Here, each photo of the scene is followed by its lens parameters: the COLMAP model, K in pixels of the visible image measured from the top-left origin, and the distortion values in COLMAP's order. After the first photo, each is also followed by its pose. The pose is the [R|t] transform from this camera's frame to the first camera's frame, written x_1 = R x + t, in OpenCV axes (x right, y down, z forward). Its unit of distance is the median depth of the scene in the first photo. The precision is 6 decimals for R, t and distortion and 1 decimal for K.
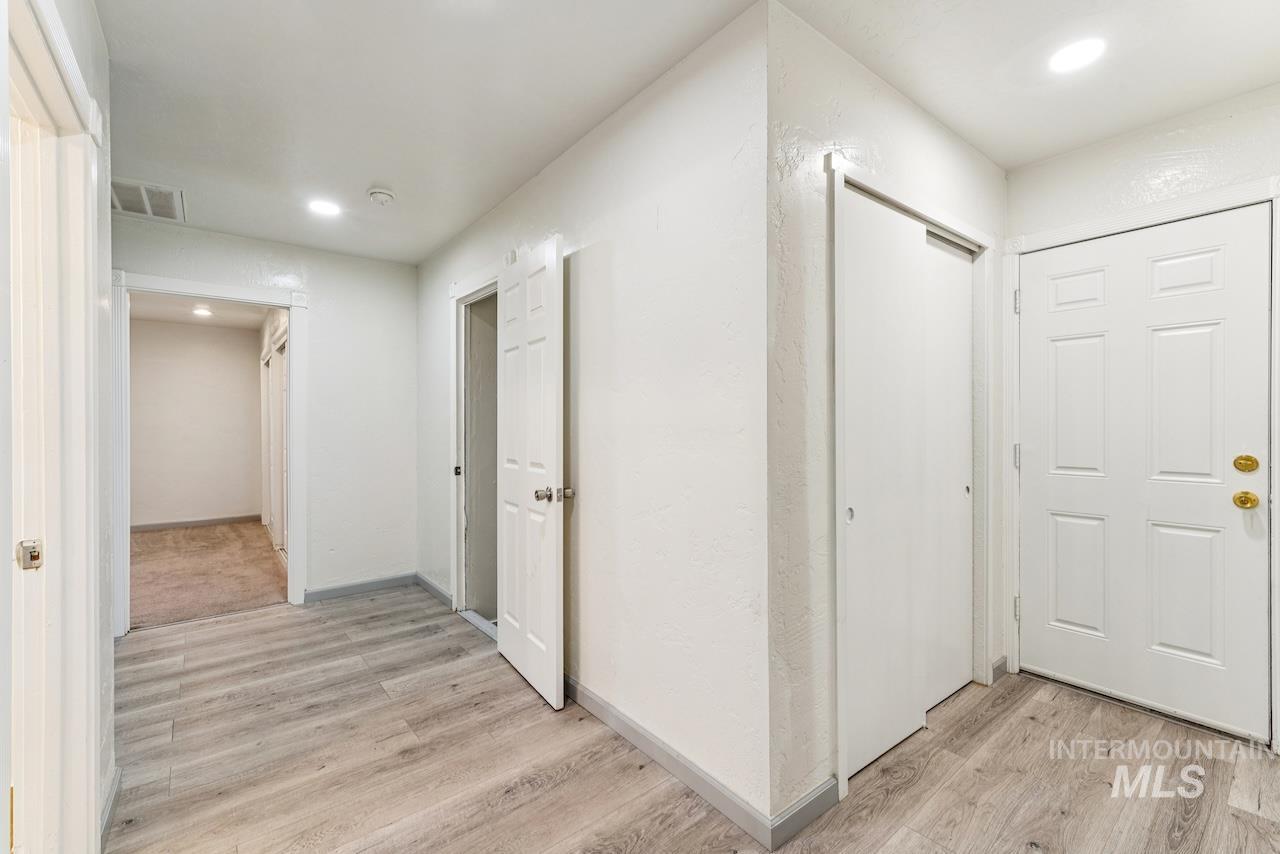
lens RADIAL K [[547.3, 0, 646.2], [0, 547.3, 426.7], [0, 0, 1]] dist [-0.003523, 0.000492]
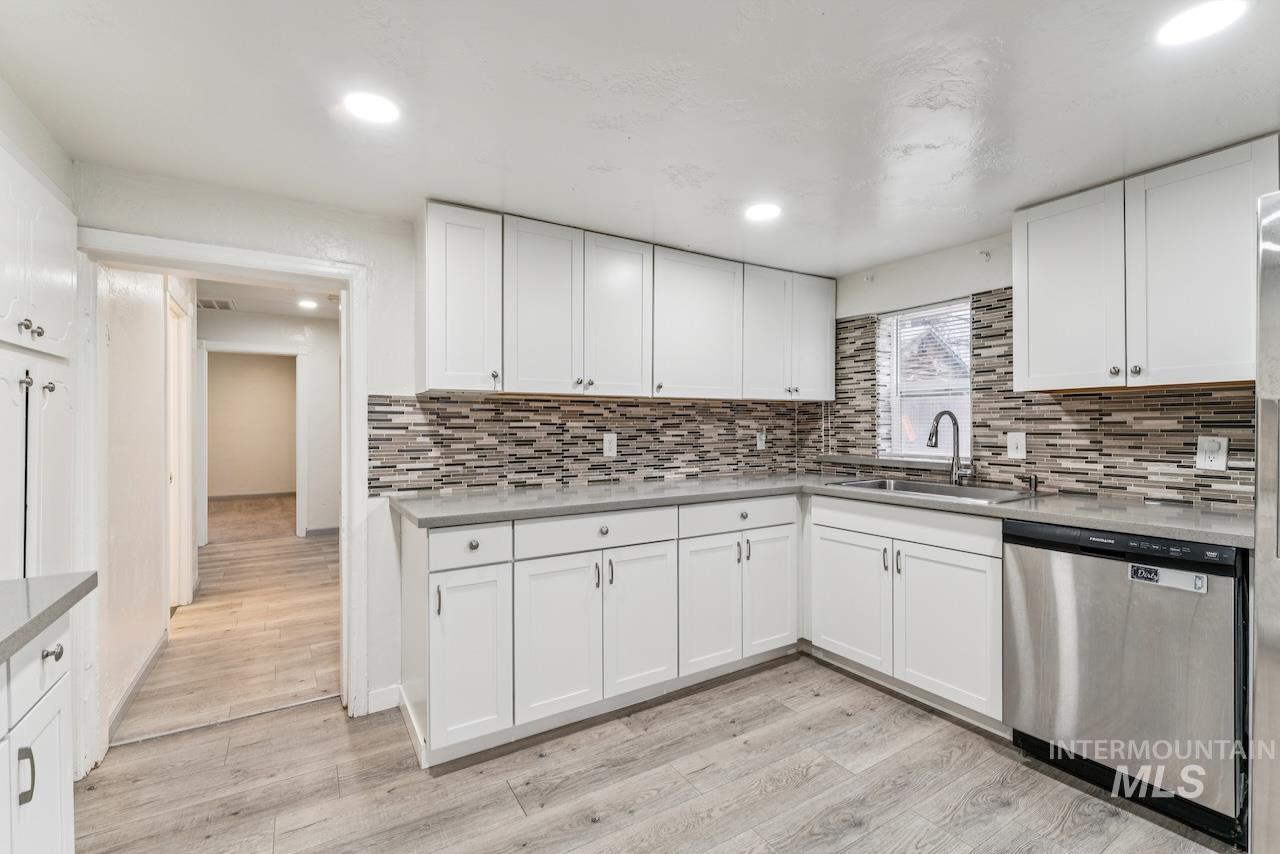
lens RADIAL K [[547.3, 0, 634.0], [0, 547.3, 428.0], [0, 0, 1]] dist [-0.003523, 0.000492]
pose [[0.994619, 0.006617, -0.103389, 0.512645], [-0.006264, 0.999973, 0.003746, -0.011928], [0.103411, -0.003078, 0.994634, -0.517459]]
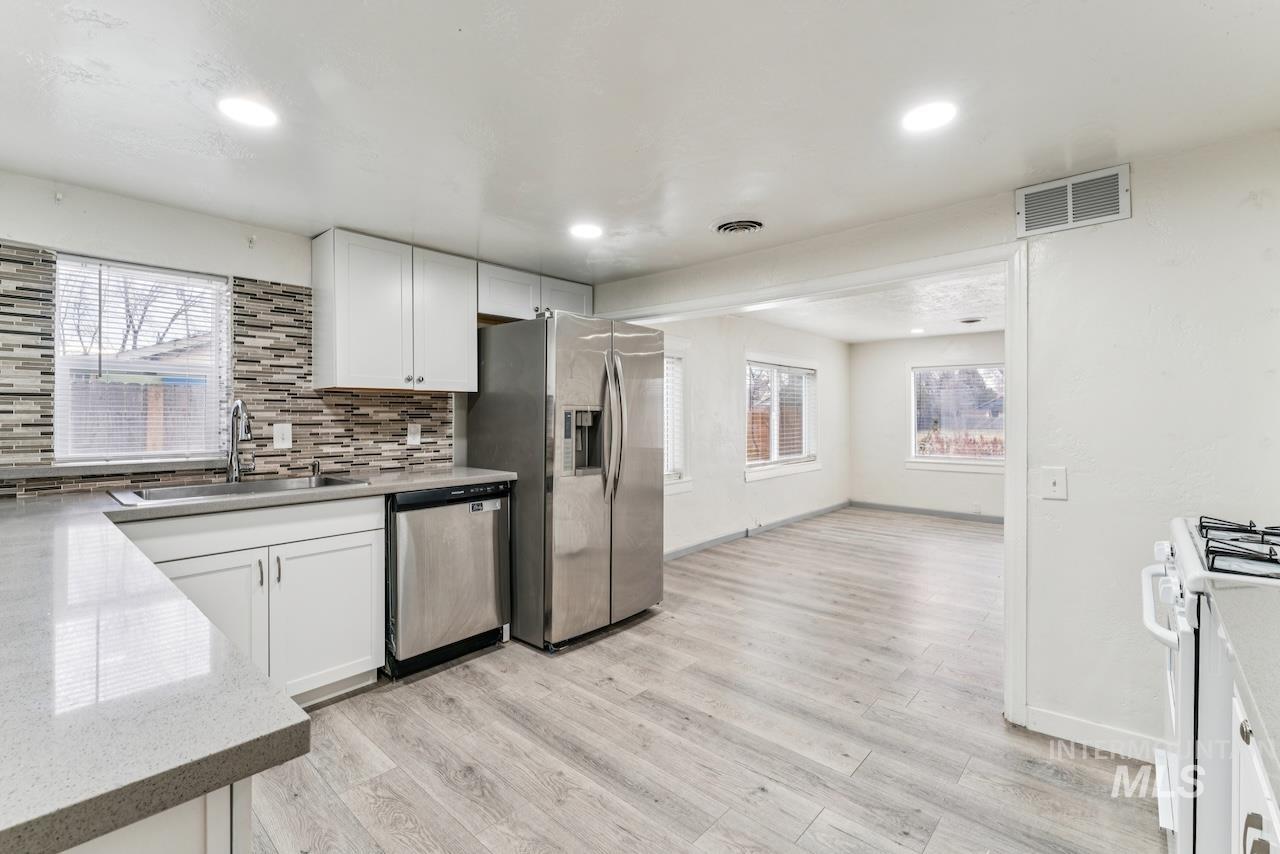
lens RADIAL K [[547.3, 0, 651.1], [0, 547.3, 415.9], [0, 0, 1]] dist [-0.003523, 0.000492]
pose [[-0.179392, 0.007336, 0.983750, -0.688751], [0.003868, 0.999970, -0.006752, -0.006380], [-0.983770, 0.002594, -0.179415, 0.668902]]
